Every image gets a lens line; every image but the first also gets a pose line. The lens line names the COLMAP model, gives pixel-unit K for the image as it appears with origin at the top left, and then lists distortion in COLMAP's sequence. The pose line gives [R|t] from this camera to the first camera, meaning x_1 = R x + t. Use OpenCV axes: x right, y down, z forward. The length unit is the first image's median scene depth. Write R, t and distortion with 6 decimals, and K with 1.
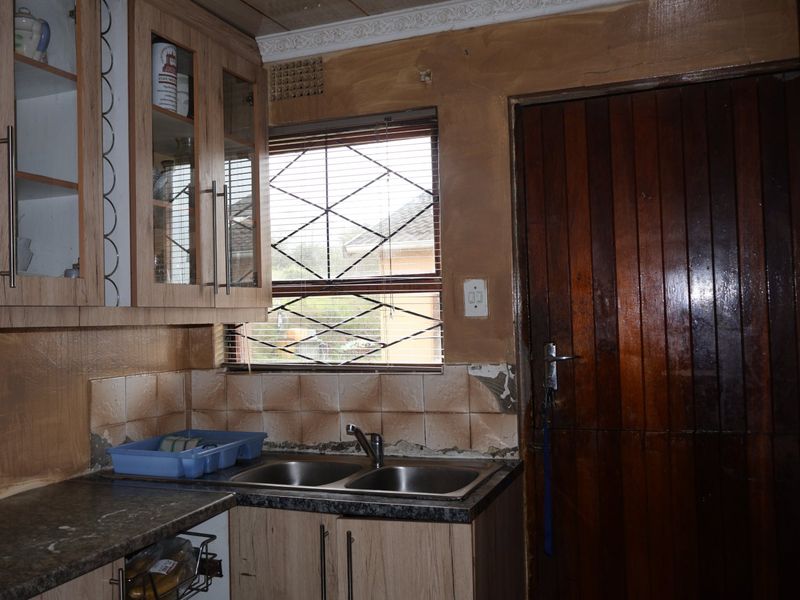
lens RADIAL K [[746.7, 0, 400.0], [0, 746.7, 300.0], [0, 0, 1]] dist [-0.009427, 0.008403]
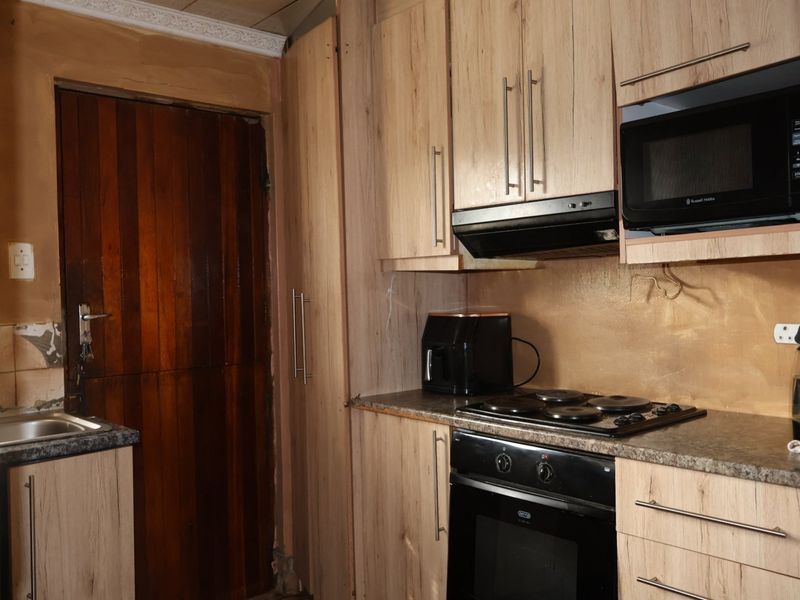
lens RADIAL K [[746.7, 0, 400.0], [0, 746.7, 300.0], [0, 0, 1]] dist [-0.009427, 0.008403]
pose [[0.454561, 0.004657, 0.890703, -0.601196], [-0.013259, 0.999911, 0.001538, 0.044346], [-0.890617, -0.012509, 0.454582, 0.054419]]
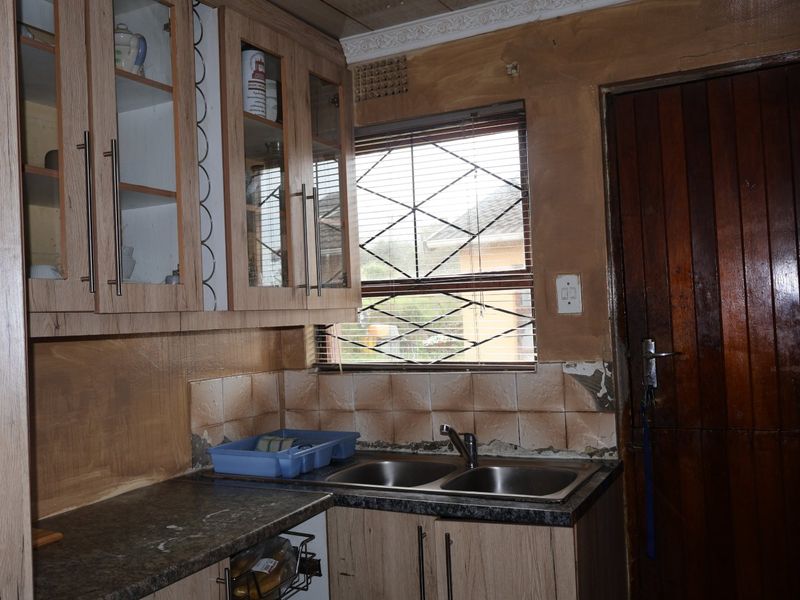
lens RADIAL K [[746.7, 0, 400.0], [0, 746.7, 300.0], [0, 0, 1]] dist [-0.009427, 0.008403]
pose [[0.994184, -0.020614, -0.105701, -0.015580], [0.021348, 0.999755, 0.005819, -0.005632], [0.105555, -0.008042, 0.994381, 0.007587]]
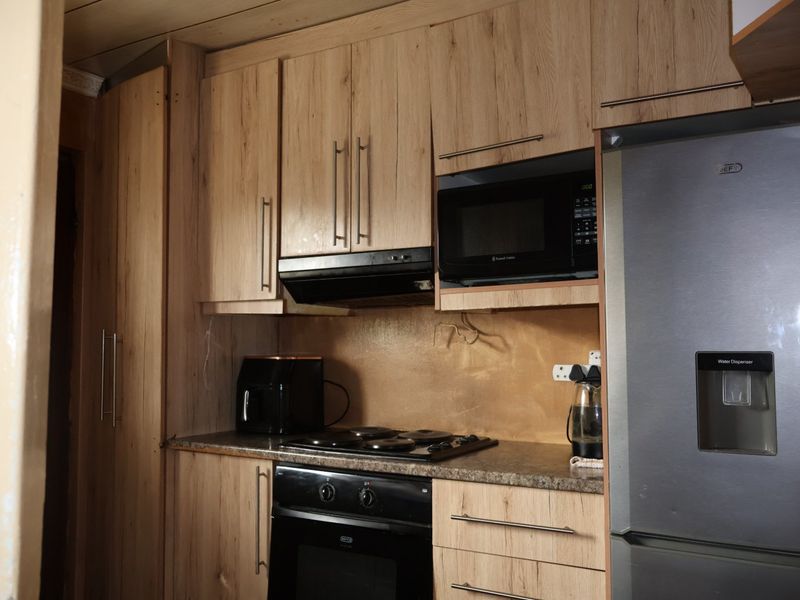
lens RADIAL K [[746.7, 0, 400.0], [0, 746.7, 300.0], [0, 0, 1]] dist [-0.009427, 0.008403]
pose [[0.159960, 0.086902, 0.983291, -0.706510], [-0.028125, 0.996114, -0.083459, 0.072012], [-0.986723, -0.014305, 0.161783, 0.107058]]
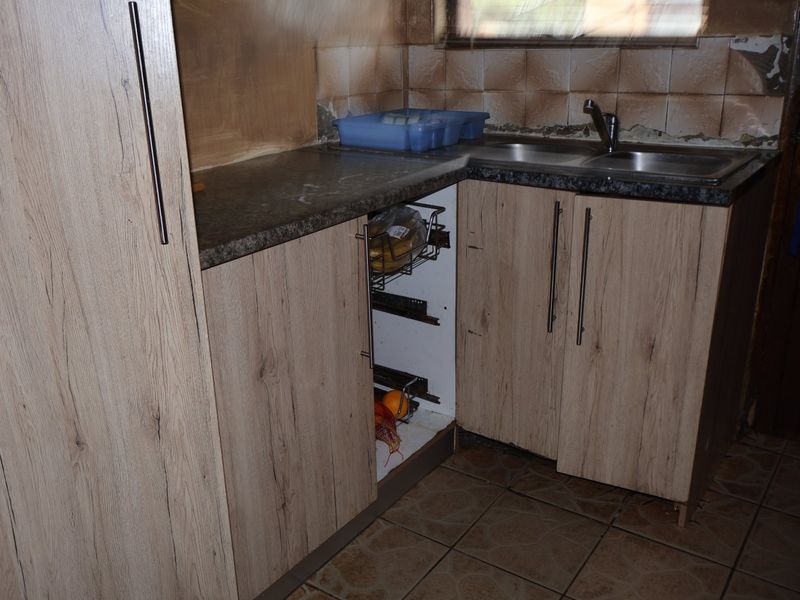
lens RADIAL K [[746.7, 0, 400.0], [0, 746.7, 300.0], [0, 0, 1]] dist [-0.009427, 0.008403]
pose [[0.971434, 0.088412, -0.220225, -0.064361], [-0.000566, 0.928868, 0.370409, 0.052425], [0.237309, -0.359704, 0.902384, 0.033398]]
